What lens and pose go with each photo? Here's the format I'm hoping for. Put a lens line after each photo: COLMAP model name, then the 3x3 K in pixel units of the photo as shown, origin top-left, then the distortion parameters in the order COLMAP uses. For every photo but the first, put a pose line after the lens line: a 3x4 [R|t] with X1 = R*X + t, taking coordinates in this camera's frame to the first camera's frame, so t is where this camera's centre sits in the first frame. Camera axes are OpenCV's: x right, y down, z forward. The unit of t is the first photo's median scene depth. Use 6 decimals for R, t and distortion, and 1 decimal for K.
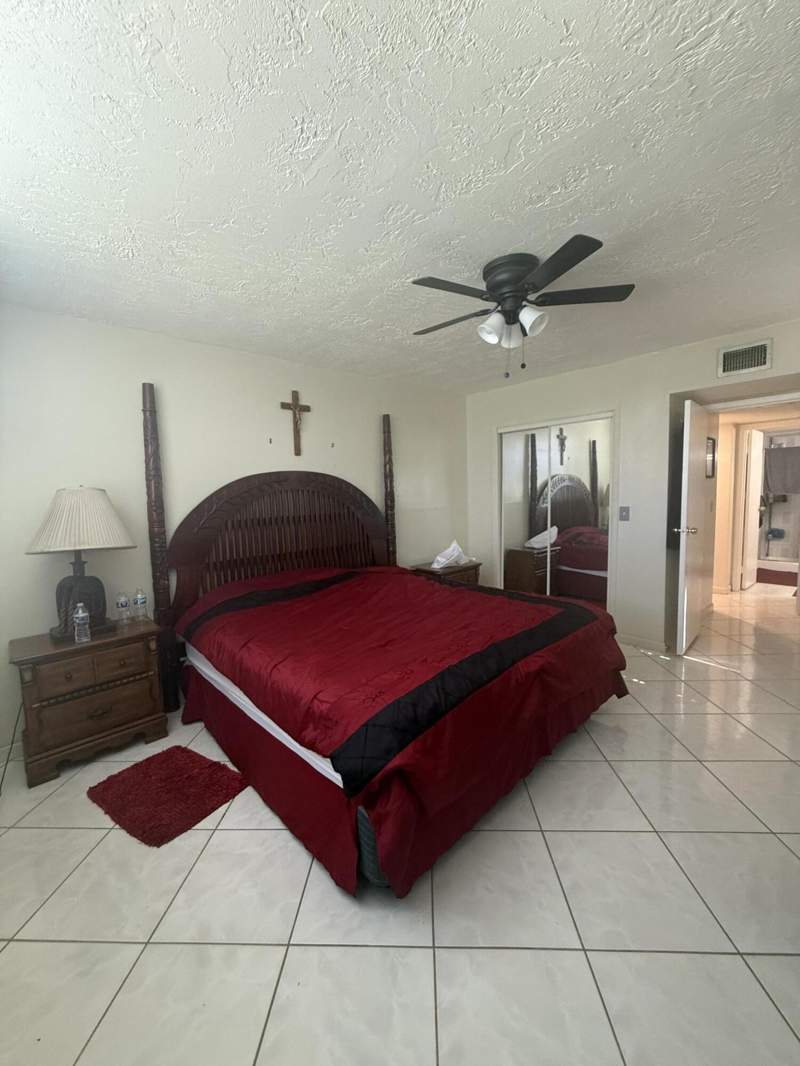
lens RADIAL K [[428.8, 0, 401.0], [0, 428.8, 531.1], [0, 0, 1]] dist [0.000976, -0.000273]
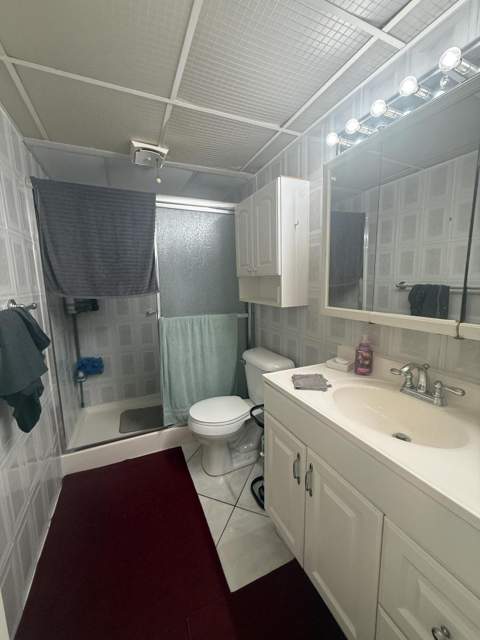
lens RADIAL K [[257.4, 0, 240.4], [0, 257.4, 318.9], [0, 0, 1]] dist [0.000976, -0.000273]
pose [[0.308818, -0.120865, 0.943410, 0.637719], [0.091786, 0.991051, 0.096923, -0.072364], [-0.946682, 0.056661, 0.317148, 0.718325]]
